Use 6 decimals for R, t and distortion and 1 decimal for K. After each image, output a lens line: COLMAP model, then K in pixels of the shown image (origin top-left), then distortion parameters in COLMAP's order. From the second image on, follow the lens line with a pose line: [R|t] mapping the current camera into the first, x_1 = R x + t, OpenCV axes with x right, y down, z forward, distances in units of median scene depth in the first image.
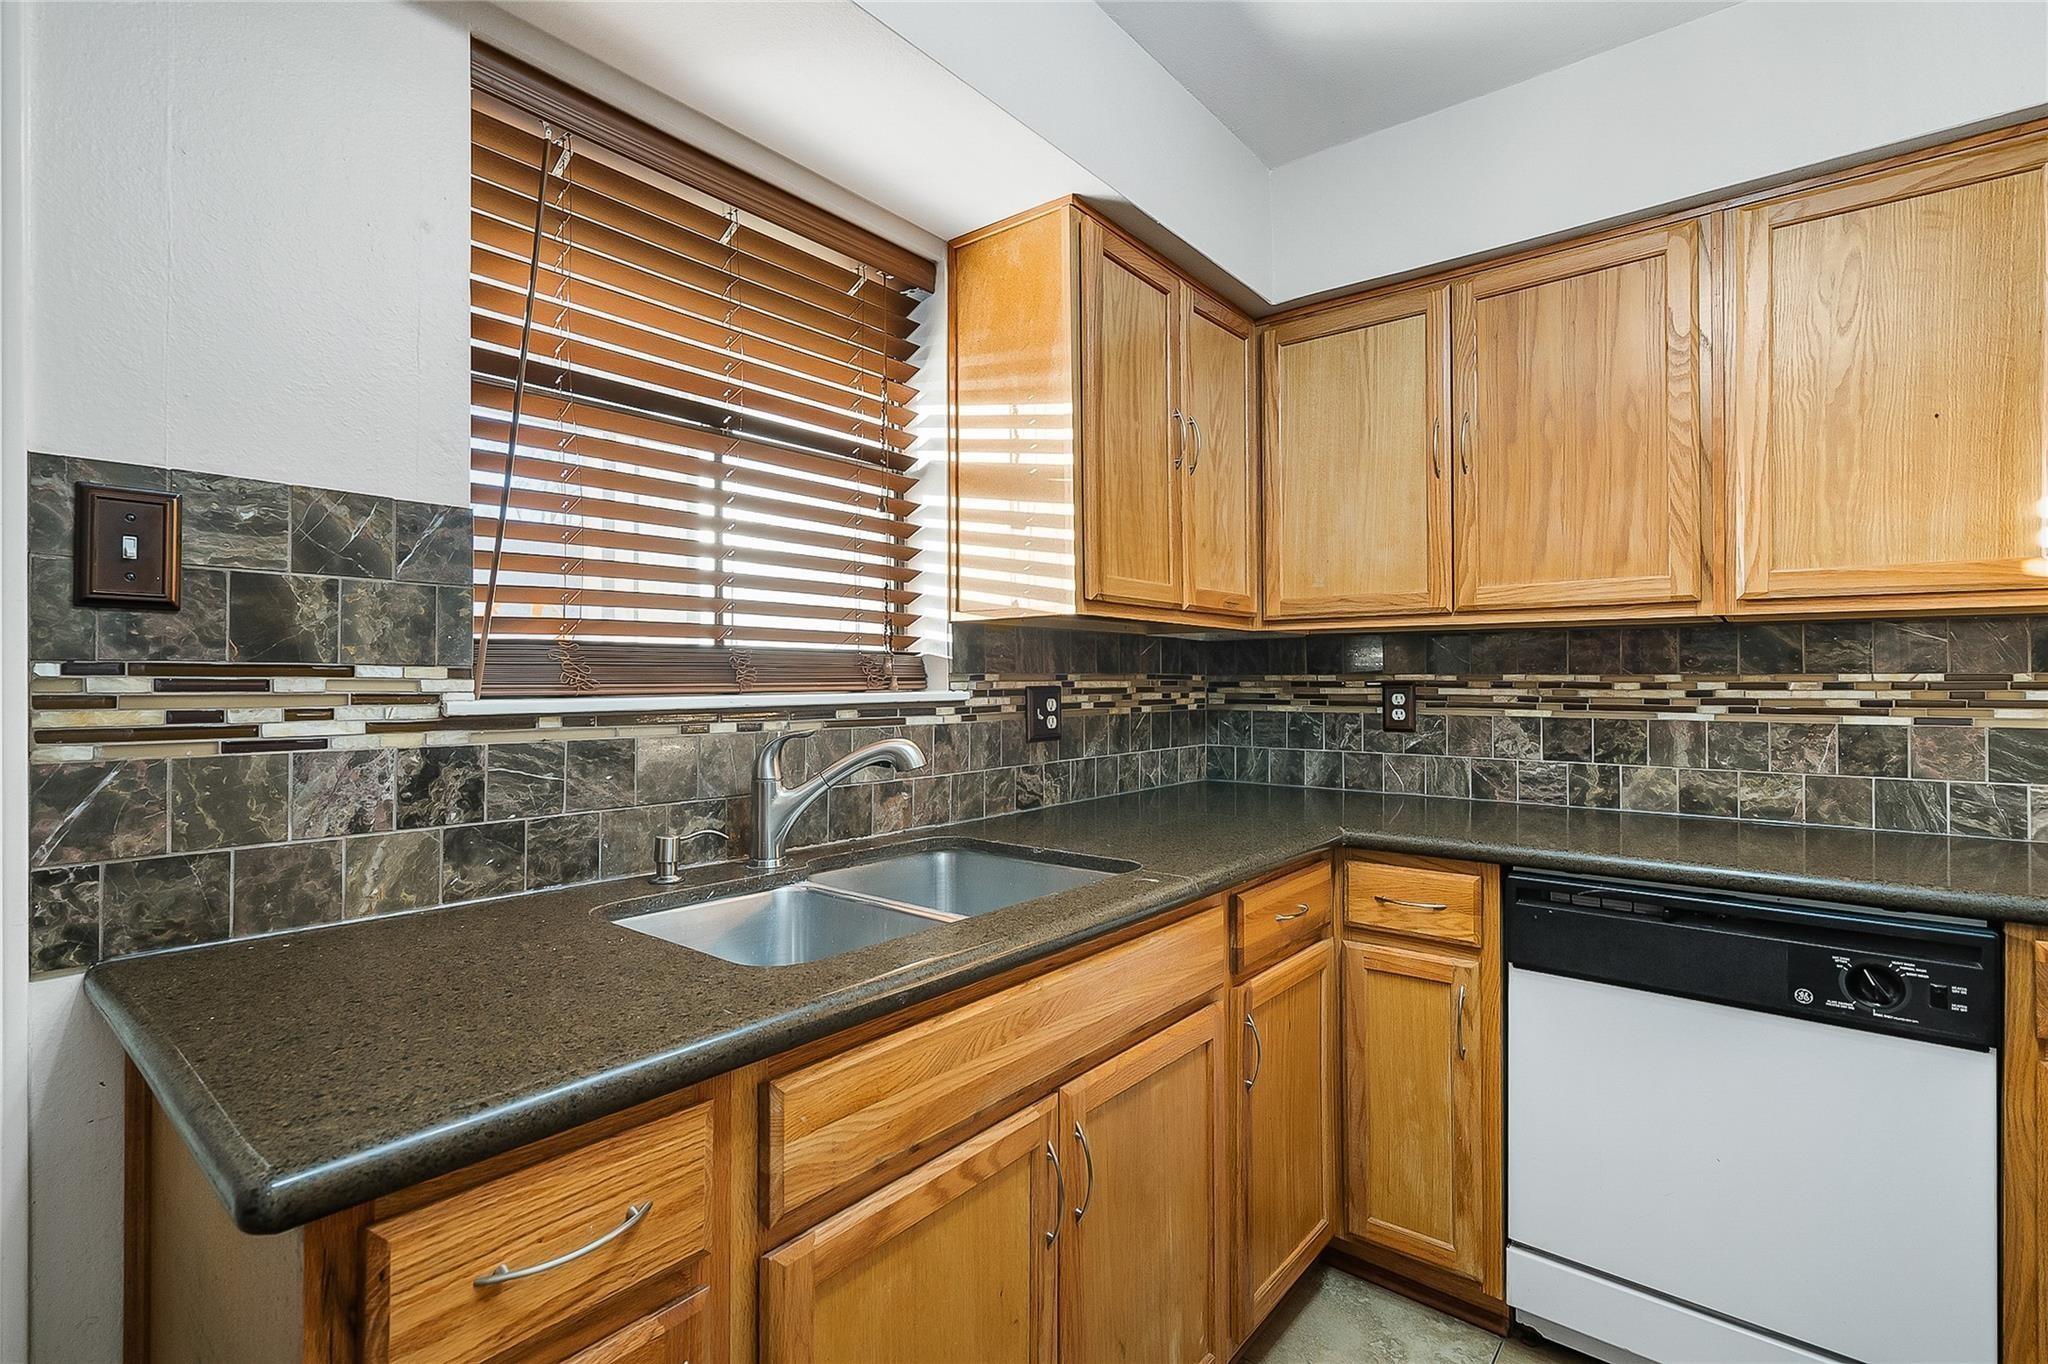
lens RADIAL K [[946.2, 0, 1009.1], [0, 946.2, 672.4], [0, 0, 1]] dist [-0.005167, 0.003857]
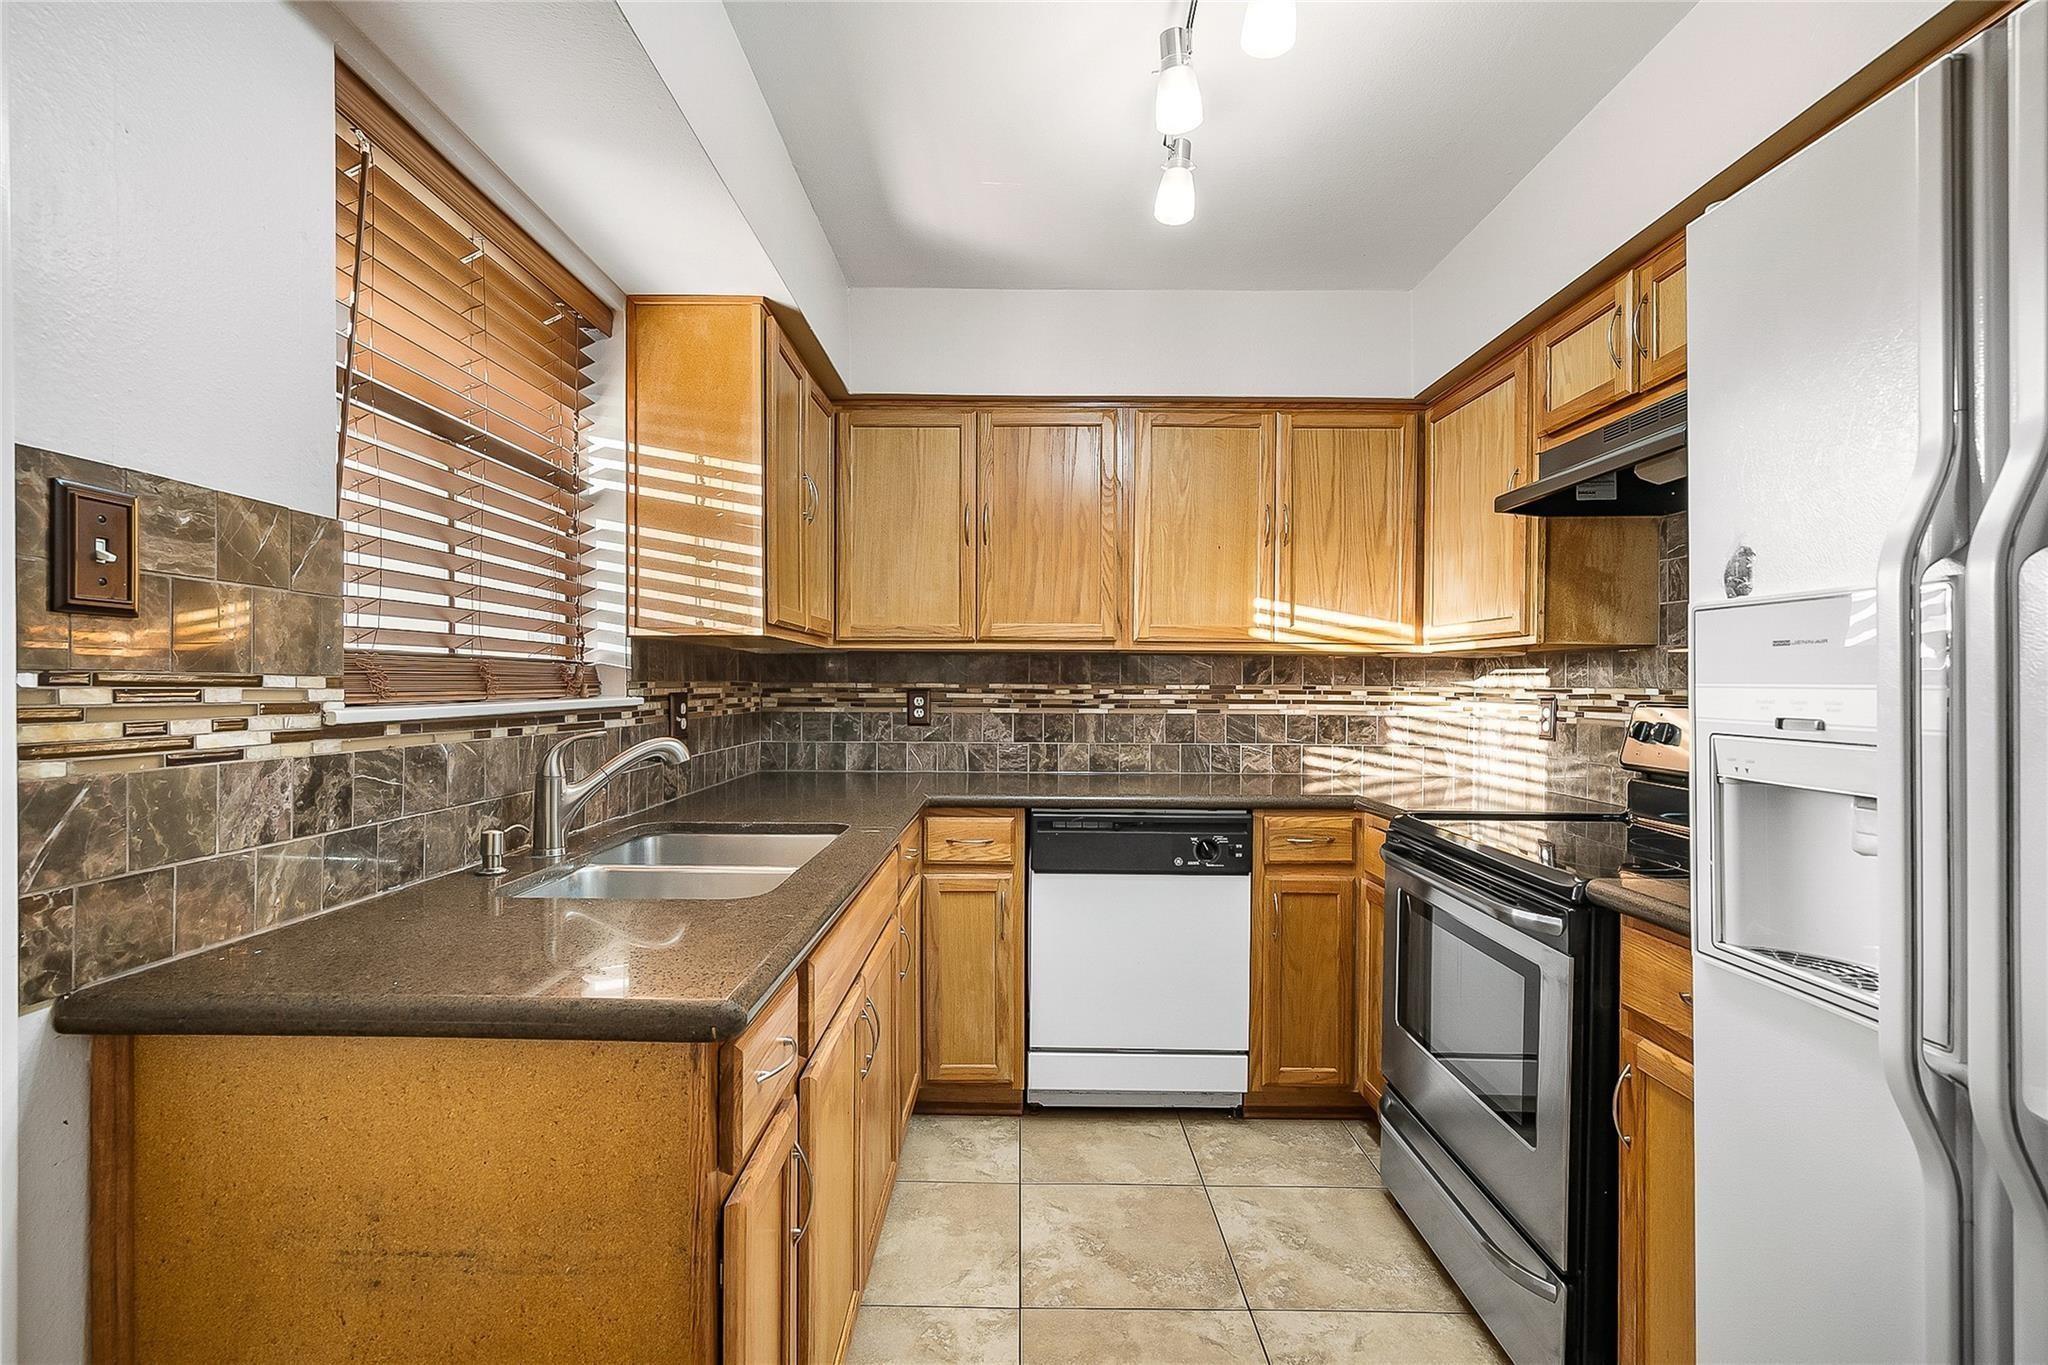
lens RADIAL K [[946.2, 0, 1006.2], [0, 946.2, 687.3], [0, 0, 1]] dist [-0.005167, 0.003857]
pose [[0.778398, 0.001447, 0.627769, -0.459273], [-0.009217, 0.999916, 0.009124, -0.007207], [-0.627703, -0.012888, 0.778346, -0.172389]]
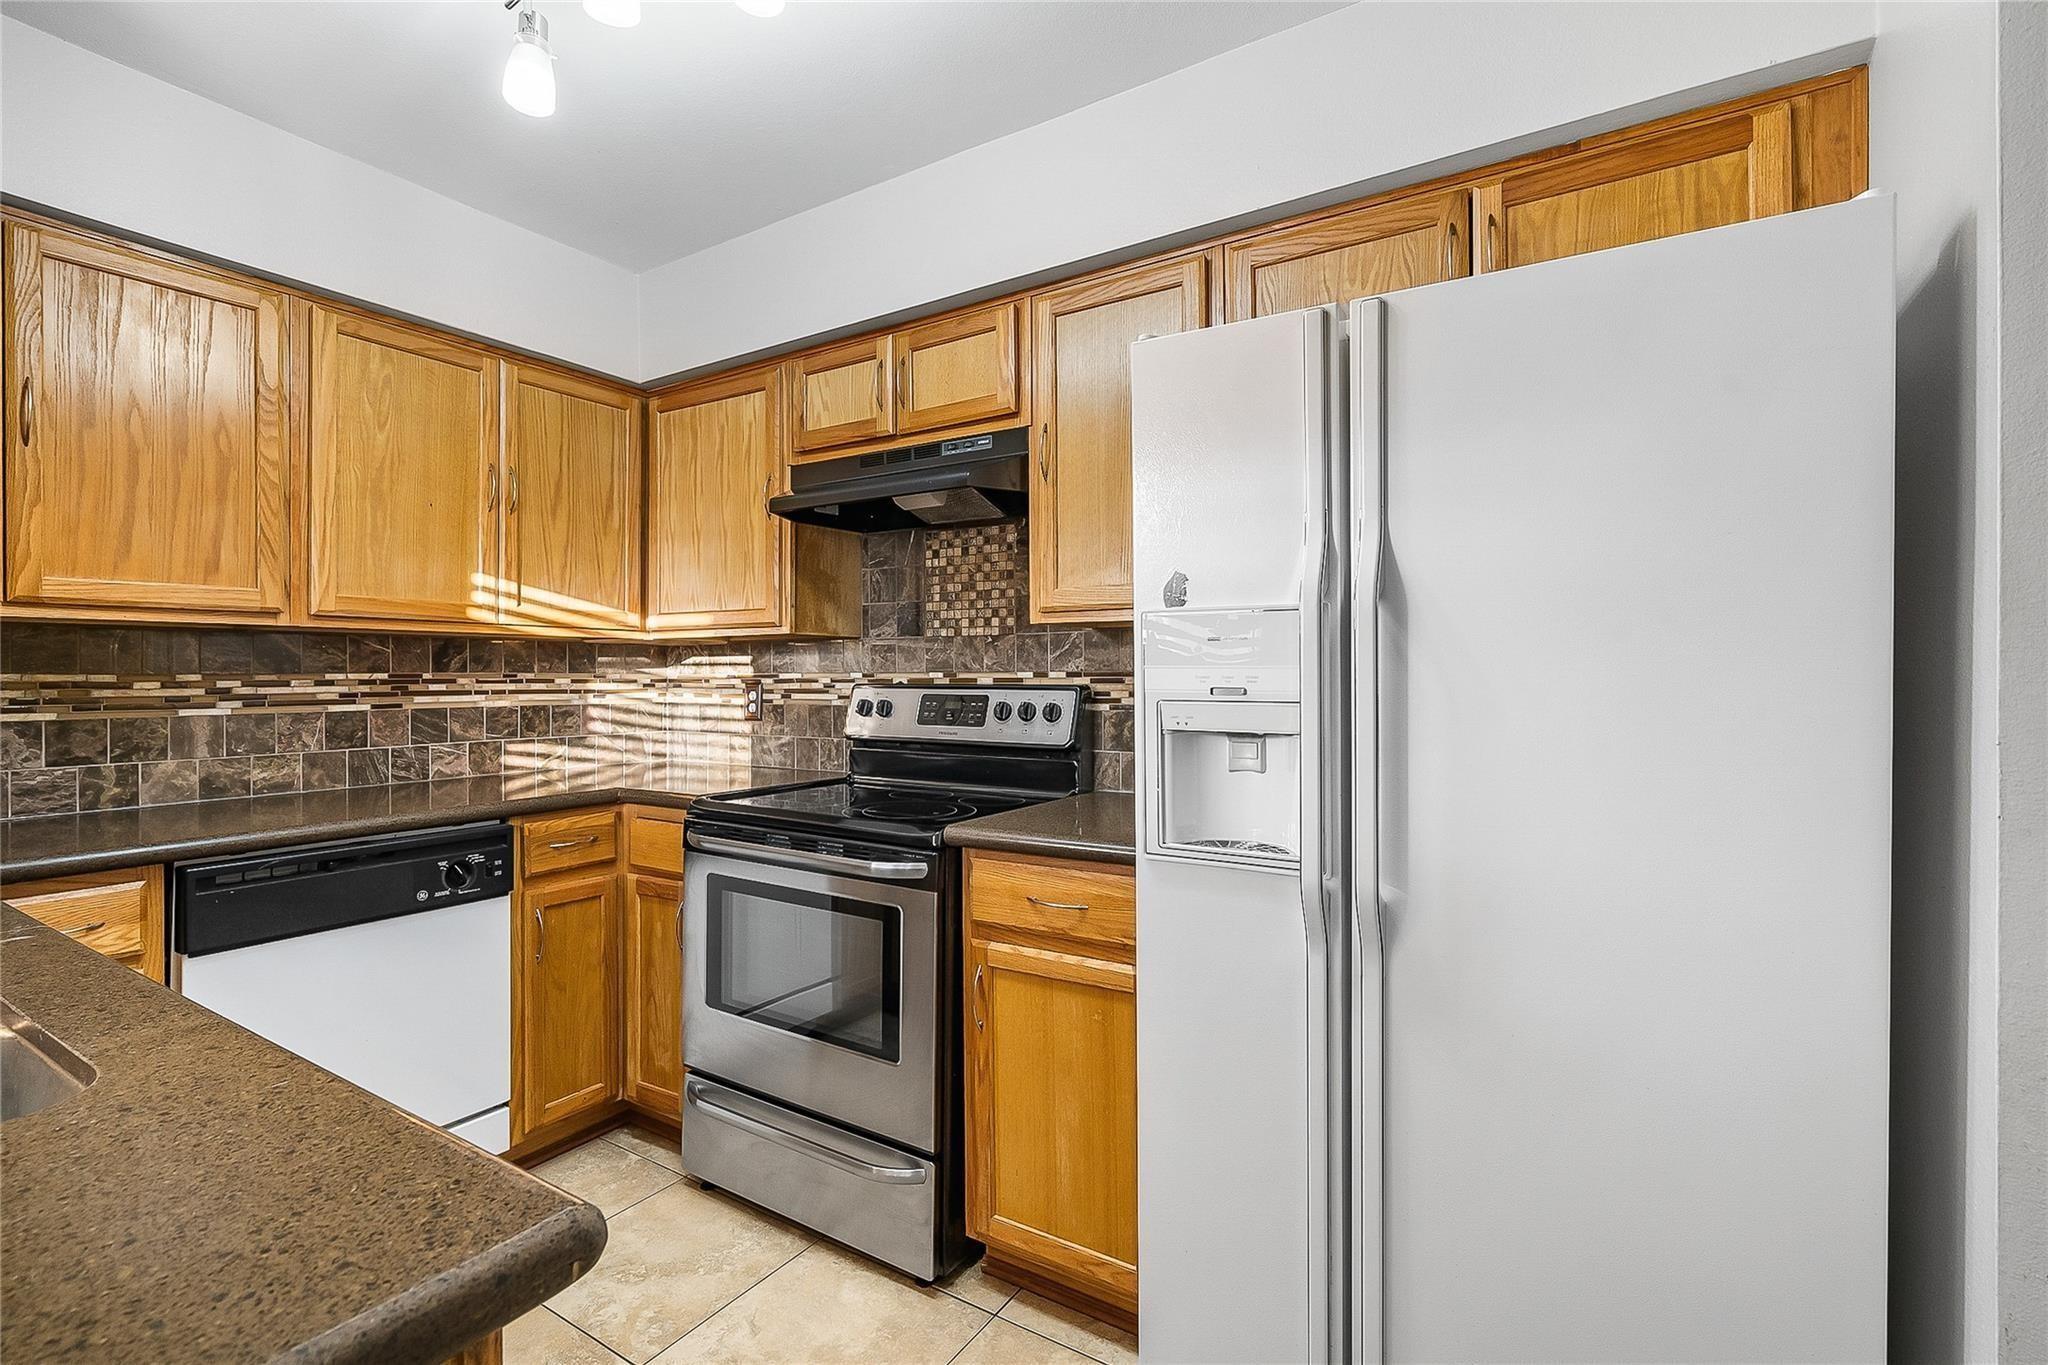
lens RADIAL K [[946.2, 0, 1012.2], [0, 946.2, 671.2], [0, 0, 1]] dist [-0.005167, 0.003857]
pose [[-0.121640, 0.002634, 0.992571, -0.572760], [-0.002996, 0.999991, -0.003021, -0.000863], [-0.992570, -0.003341, -0.121631, 0.222665]]
